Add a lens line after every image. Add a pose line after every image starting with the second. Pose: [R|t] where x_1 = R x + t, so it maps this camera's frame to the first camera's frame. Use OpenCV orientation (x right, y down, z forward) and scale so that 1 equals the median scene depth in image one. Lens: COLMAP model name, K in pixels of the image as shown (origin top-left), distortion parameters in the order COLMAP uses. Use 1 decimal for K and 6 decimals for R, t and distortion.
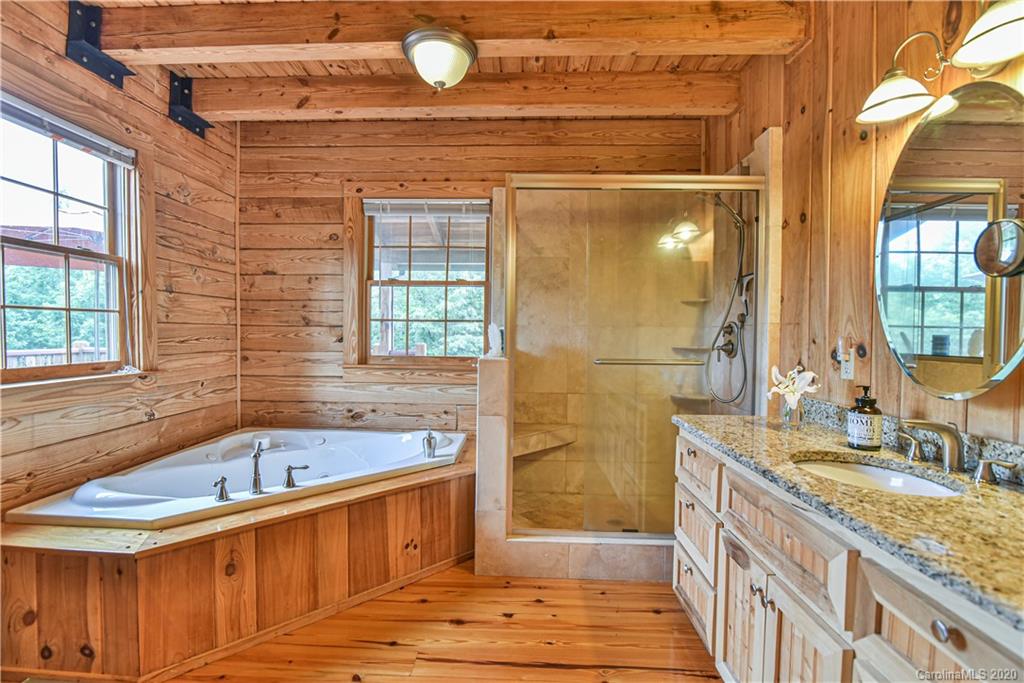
lens RADIAL K [[475.8, 0, 508.8], [0, 475.8, 334.1], [0, 0, 1]] dist [-0.022412, 0.002335]
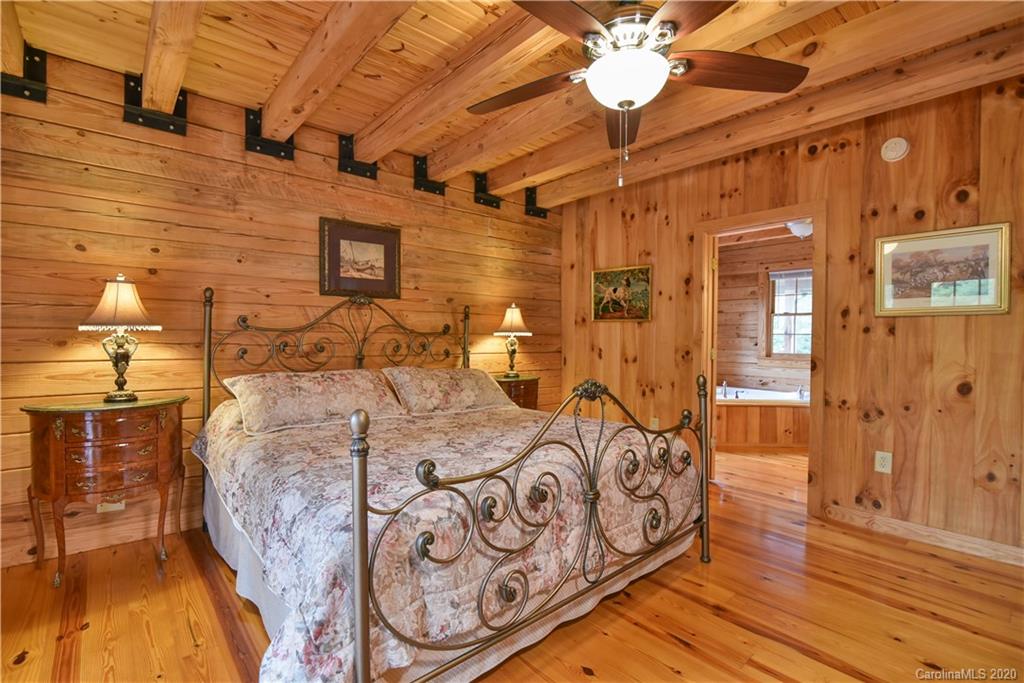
lens RADIAL K [[475.8, 0, 517.4], [0, 475.8, 345.3], [0, 0, 1]] dist [-0.022412, 0.002335]
pose [[0.698754, 0.006627, -0.715332, 0.361551], [-0.010110, 0.999949, -0.000611, 0.027286], [0.715291, 0.007659, 0.698785, -1.095426]]
